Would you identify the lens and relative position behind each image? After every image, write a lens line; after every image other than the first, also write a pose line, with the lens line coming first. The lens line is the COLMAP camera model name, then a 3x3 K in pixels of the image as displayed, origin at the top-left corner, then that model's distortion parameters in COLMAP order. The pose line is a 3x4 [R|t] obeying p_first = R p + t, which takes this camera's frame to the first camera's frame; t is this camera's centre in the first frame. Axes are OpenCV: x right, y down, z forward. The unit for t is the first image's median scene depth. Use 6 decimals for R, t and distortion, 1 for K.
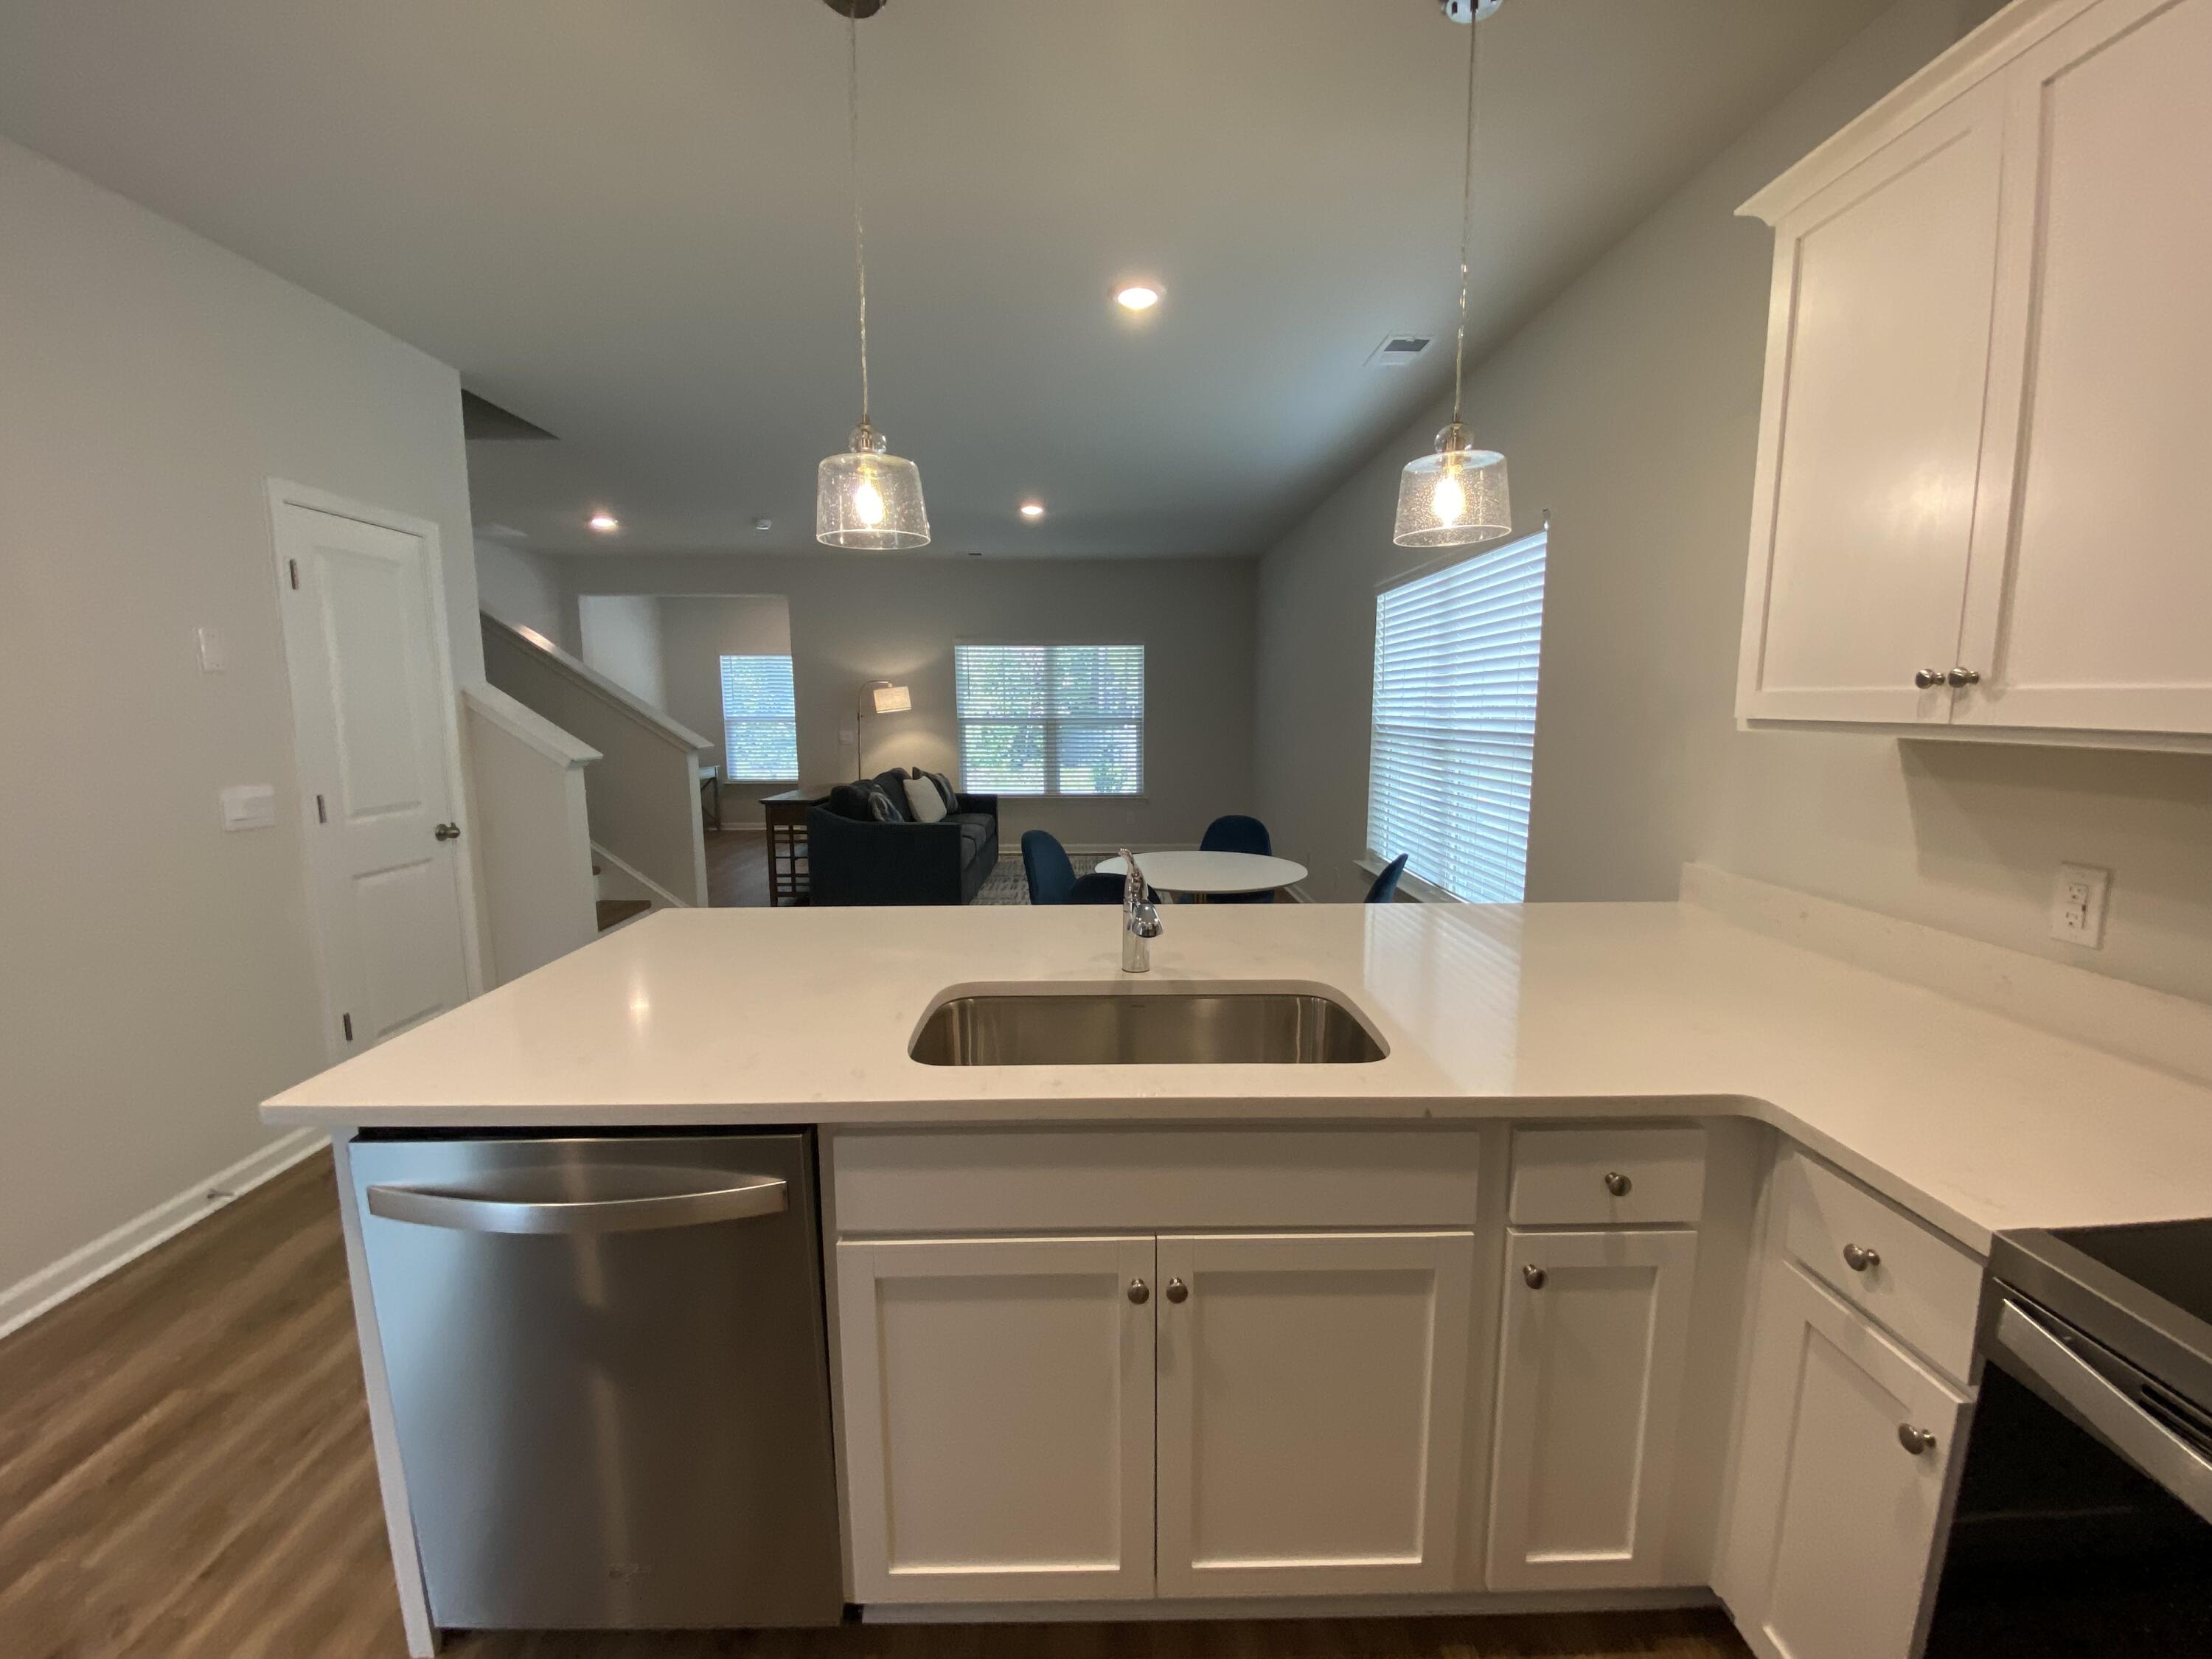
lens RADIAL K [[897.9, 0, 1105.9], [0, 897.9, 817.9], [0, 0, 1]] dist [0.000748, -0.010086]
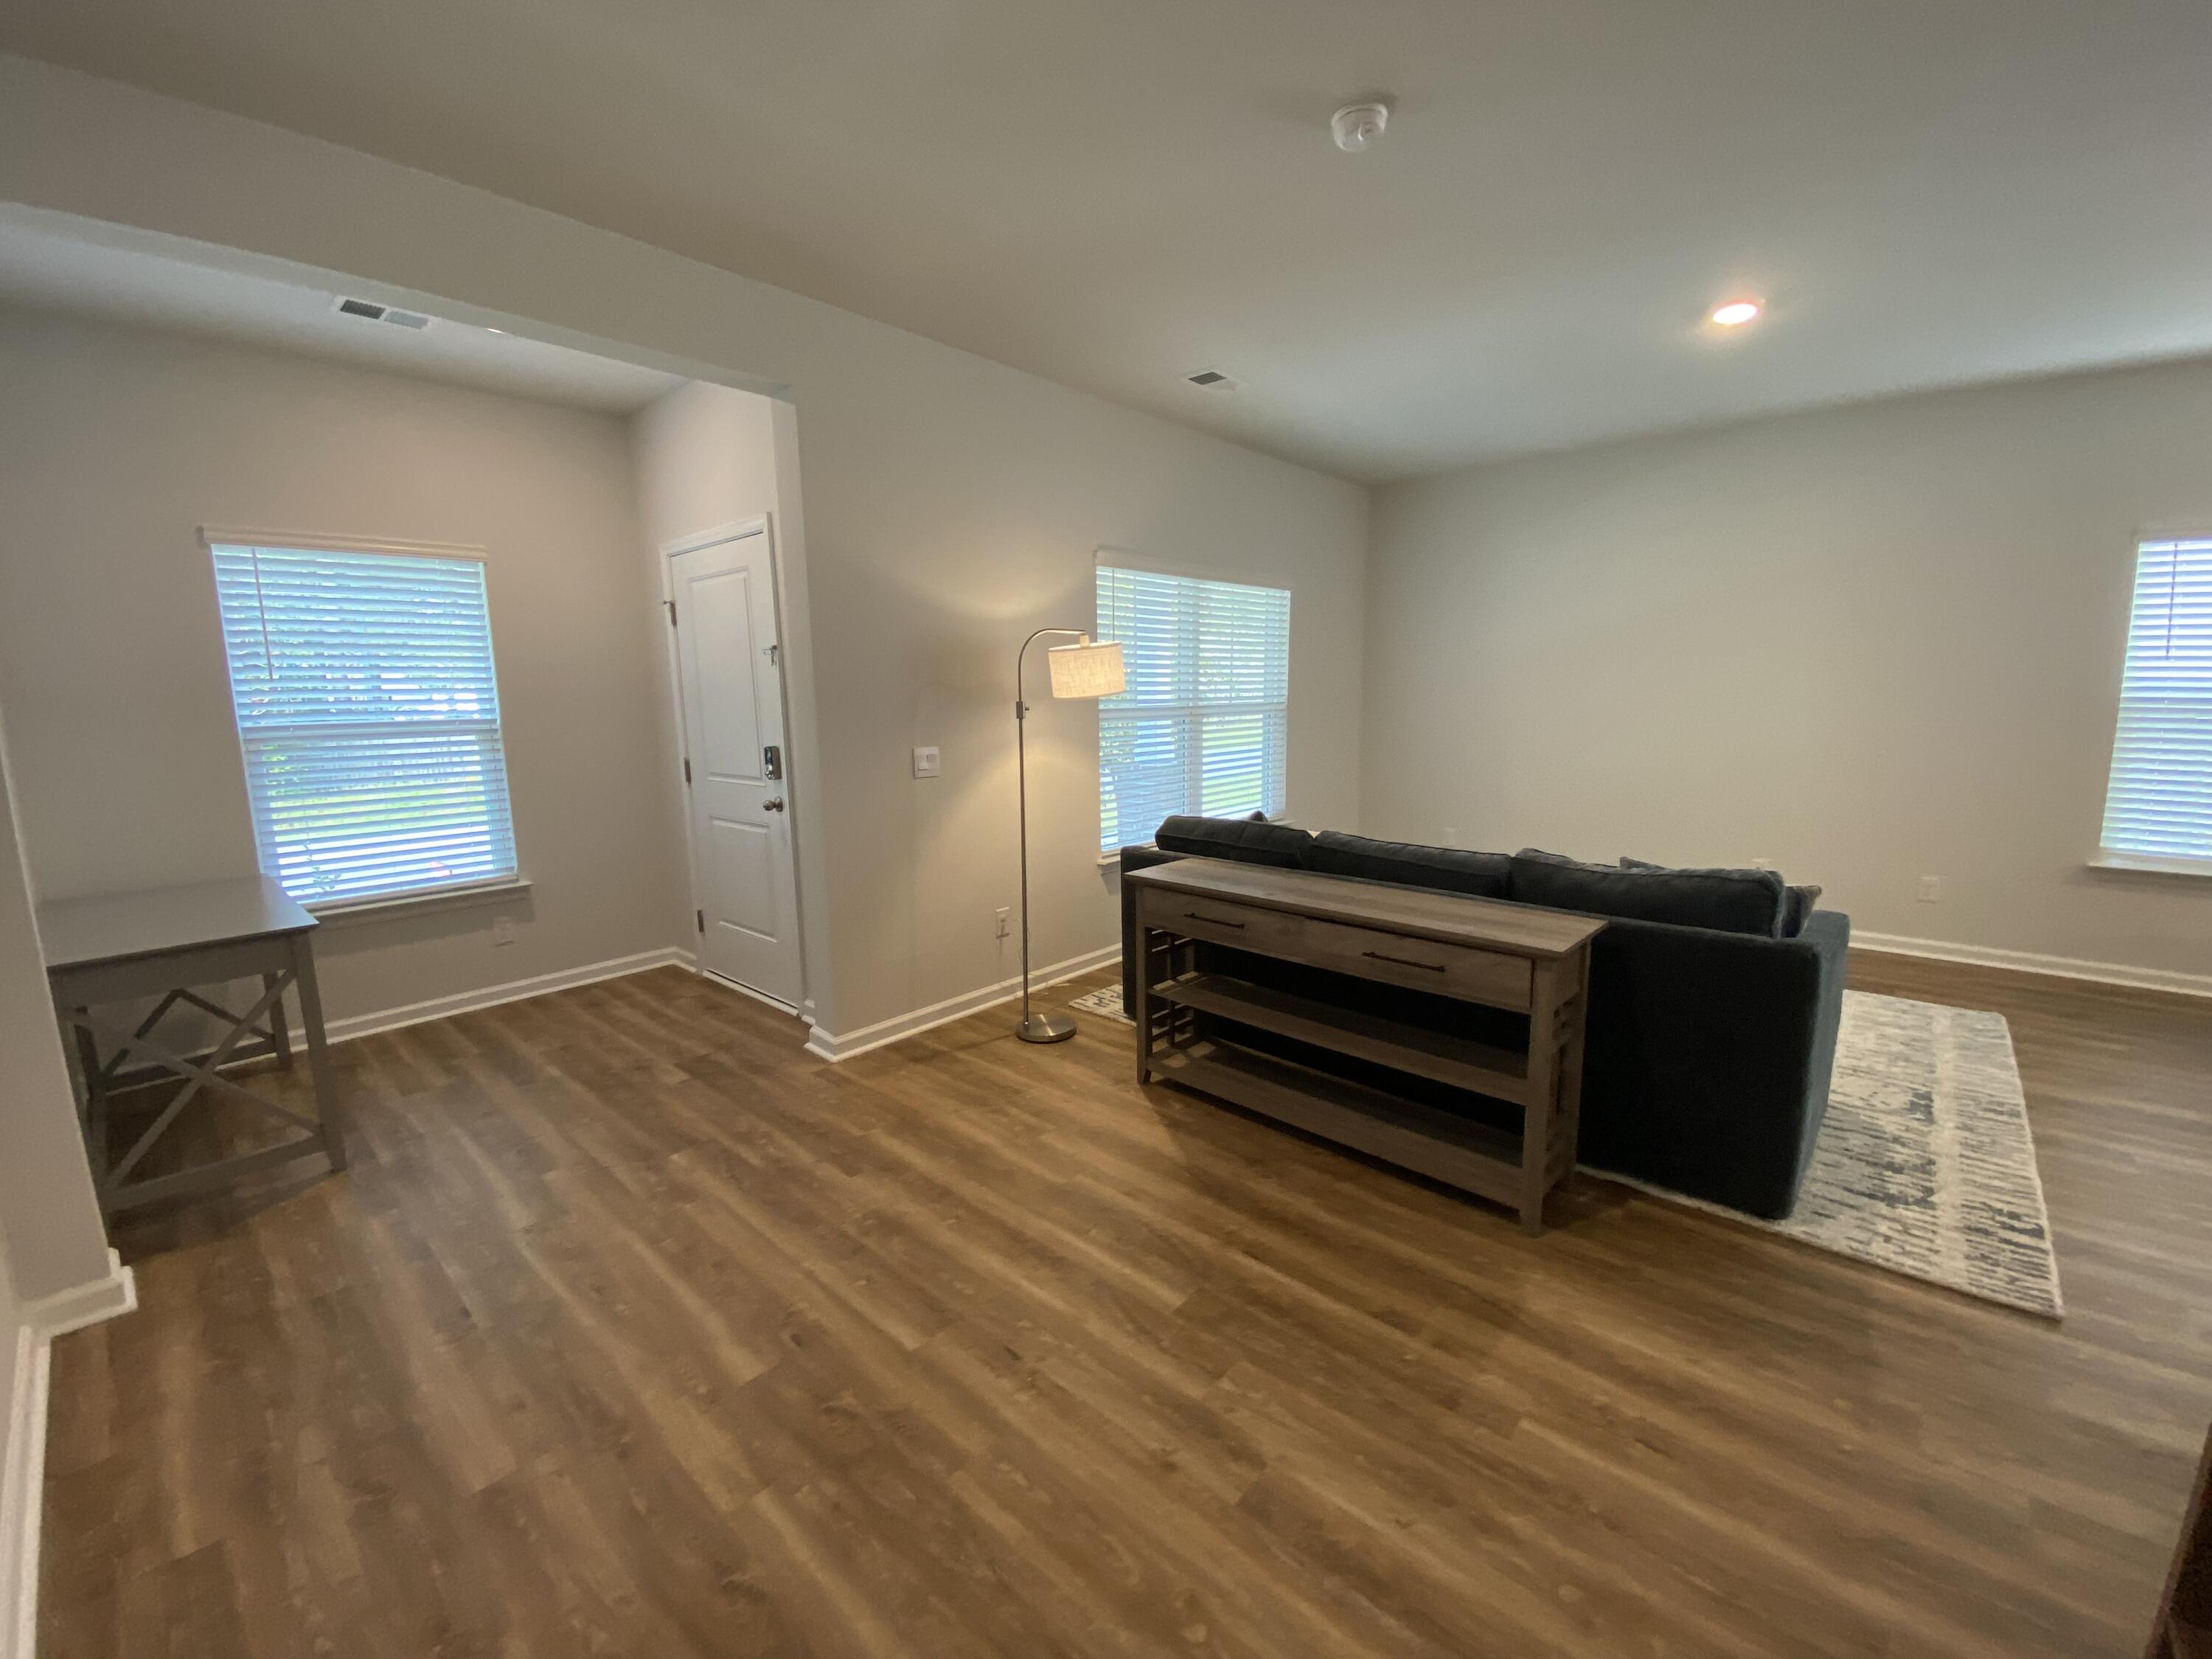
lens RADIAL K [[897.9, 0, 1083.0], [0, 897.9, 818.6], [0, 0, 1]] dist [0.000748, -0.010086]
pose [[0.681704, -0.107310, 0.723716, -0.781768], [0.099643, 0.993586, 0.053466, -0.109226], [-0.724811, 0.035665, 0.688024, 0.936009]]
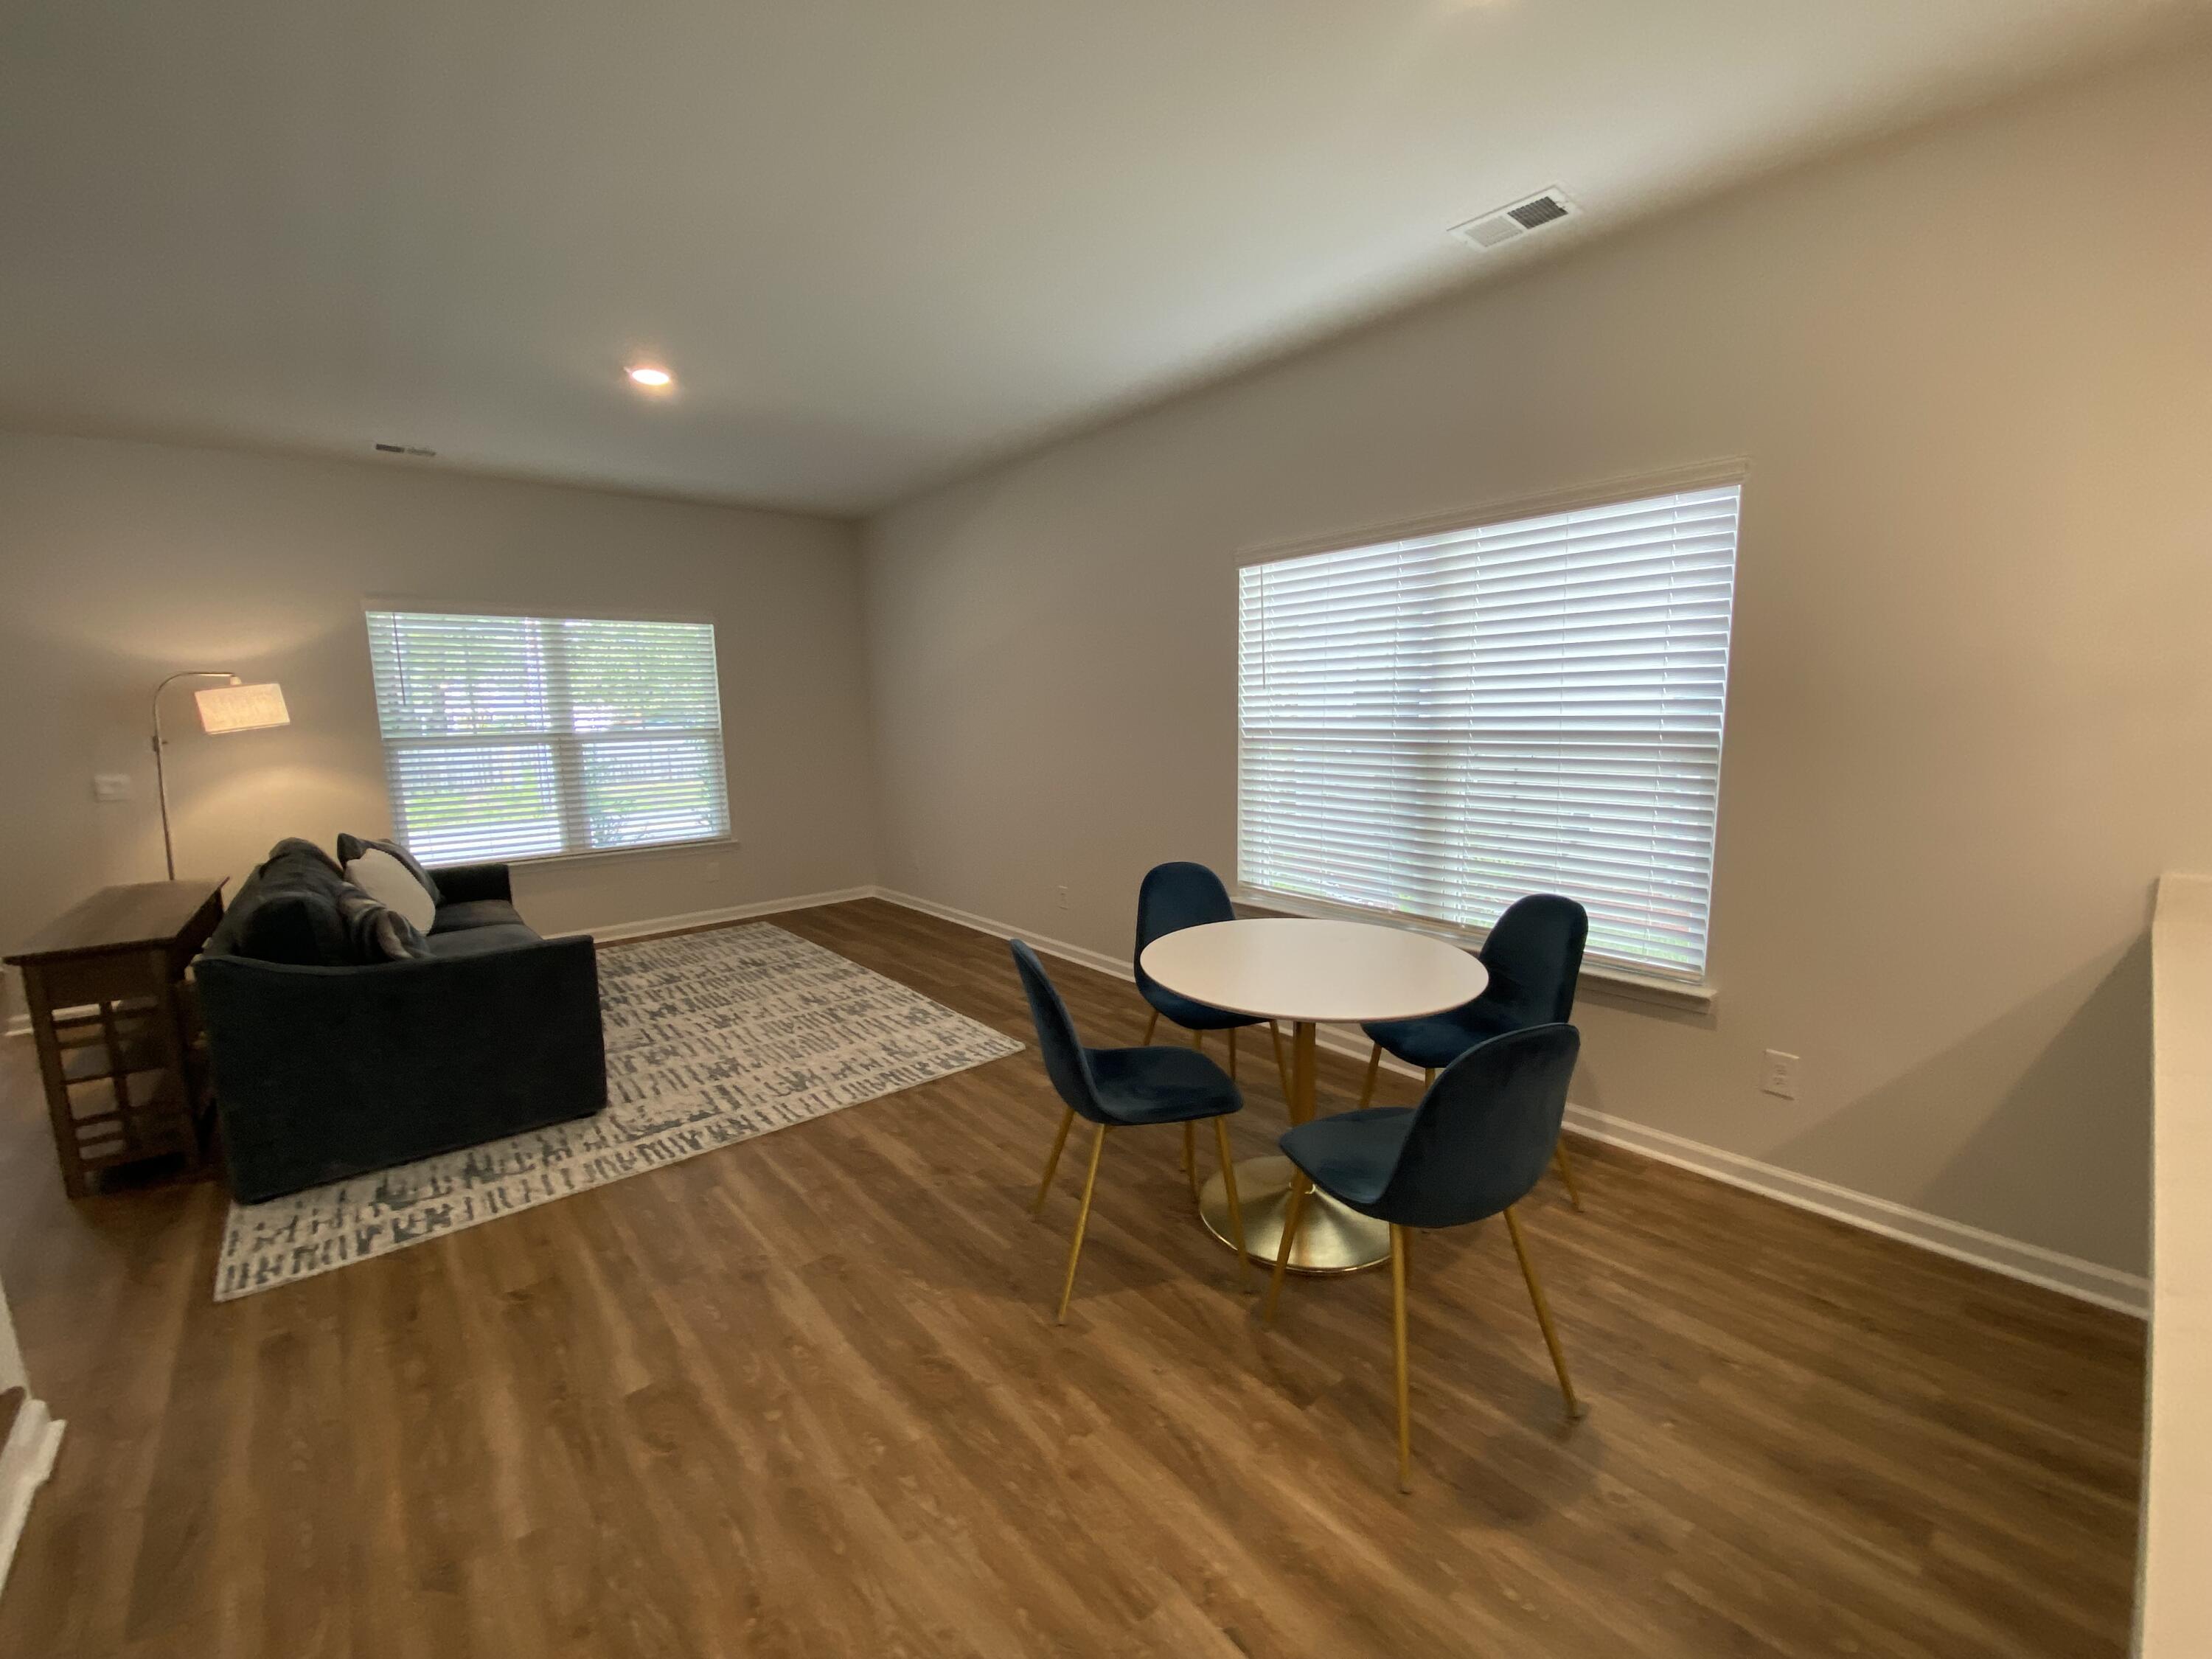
lens RADIAL K [[897.9, 0, 1097.0], [0, 897.9, 817.8], [0, 0, 1]] dist [0.000748, -0.010086]
pose [[0.765692, -0.088820, 0.637045, -0.257430], [0.092397, 0.995336, 0.027718, -0.048225], [-0.636536, 0.037638, 0.770328, 0.382300]]
